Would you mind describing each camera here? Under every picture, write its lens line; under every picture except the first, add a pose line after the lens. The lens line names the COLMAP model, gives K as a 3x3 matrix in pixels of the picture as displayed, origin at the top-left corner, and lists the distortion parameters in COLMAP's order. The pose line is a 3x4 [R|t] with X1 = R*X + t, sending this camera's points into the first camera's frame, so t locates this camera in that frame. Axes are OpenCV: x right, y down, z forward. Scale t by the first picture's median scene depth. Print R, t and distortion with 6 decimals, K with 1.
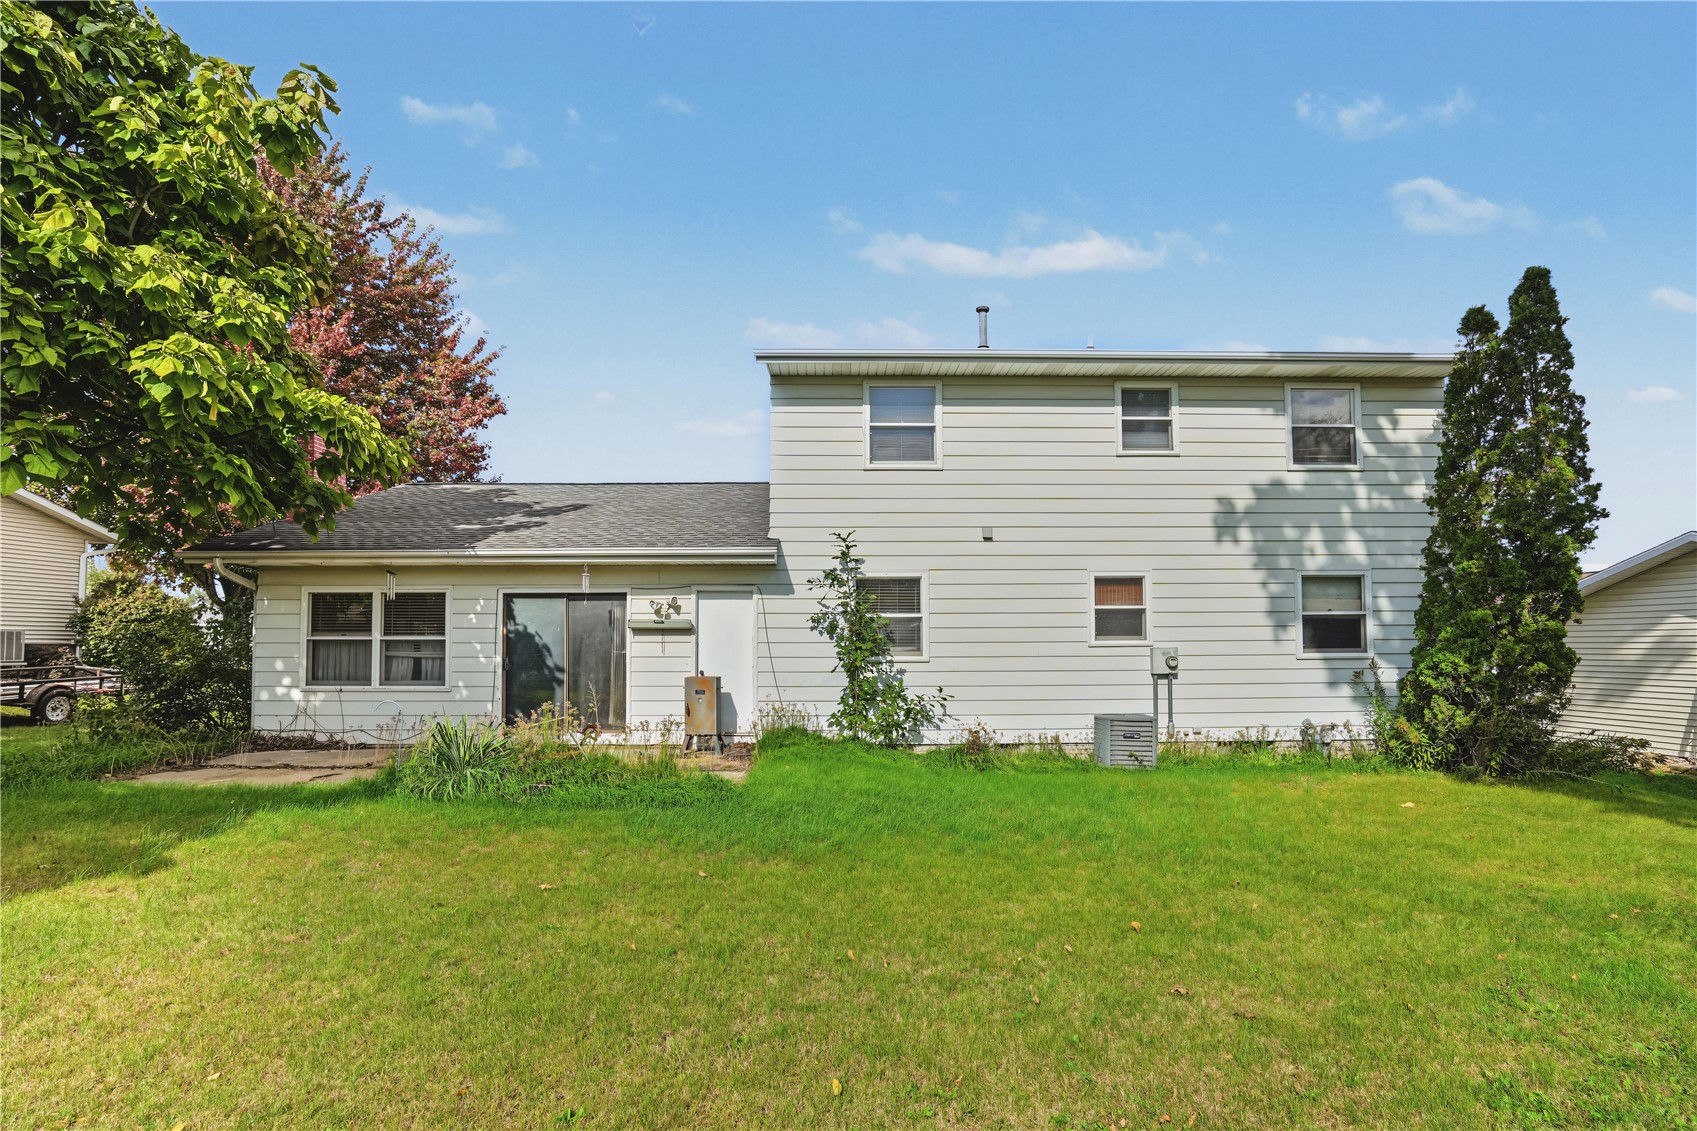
lens RADIAL K [[829.5, 0, 847.3], [0, 829.5, 577.0], [0, 0, 1]] dist [-0.037985, 0.000744]
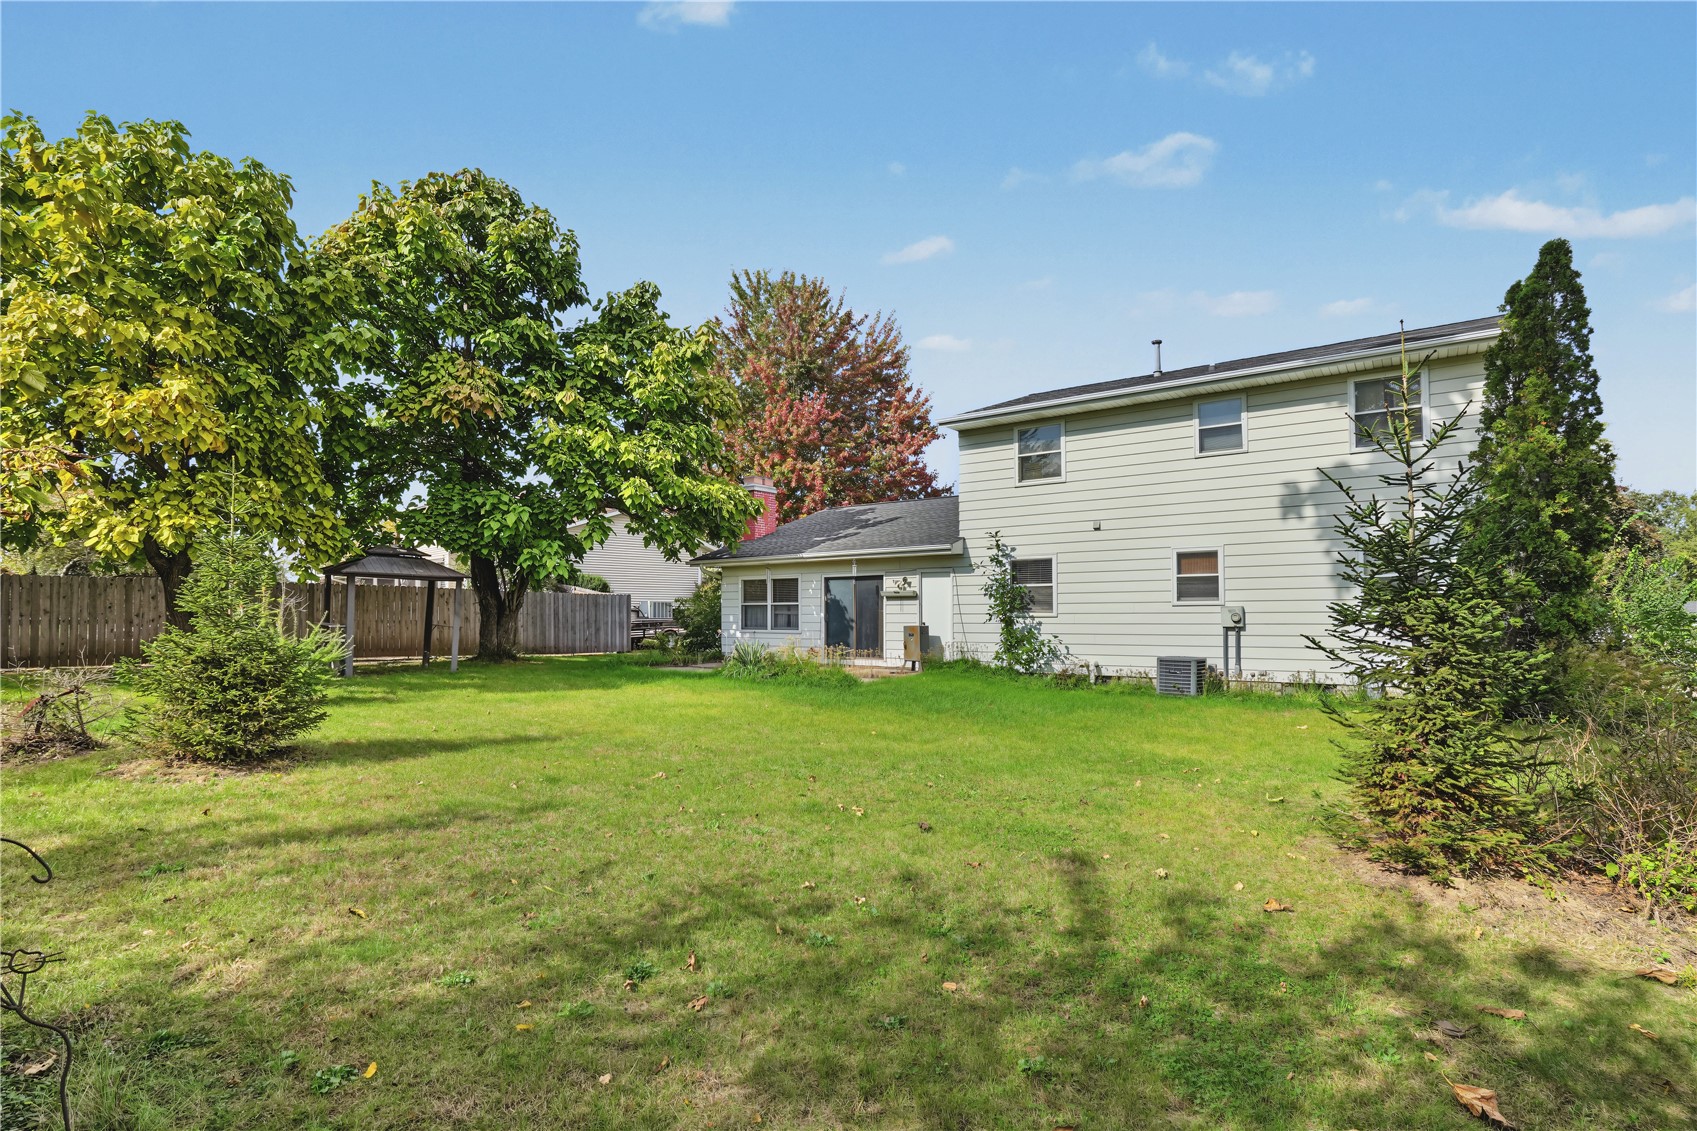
lens RADIAL K [[786.6, 0, 848.9], [0, 786.6, 564.8], [0, 0, 1]] dist [-0.028660, 0.002203]
pose [[0.801451, -0.036382, -0.596952, 0.622207], [0.037243, 0.999247, -0.010898, 0.013028], [0.596899, -0.013498, 0.802203, -0.306595]]
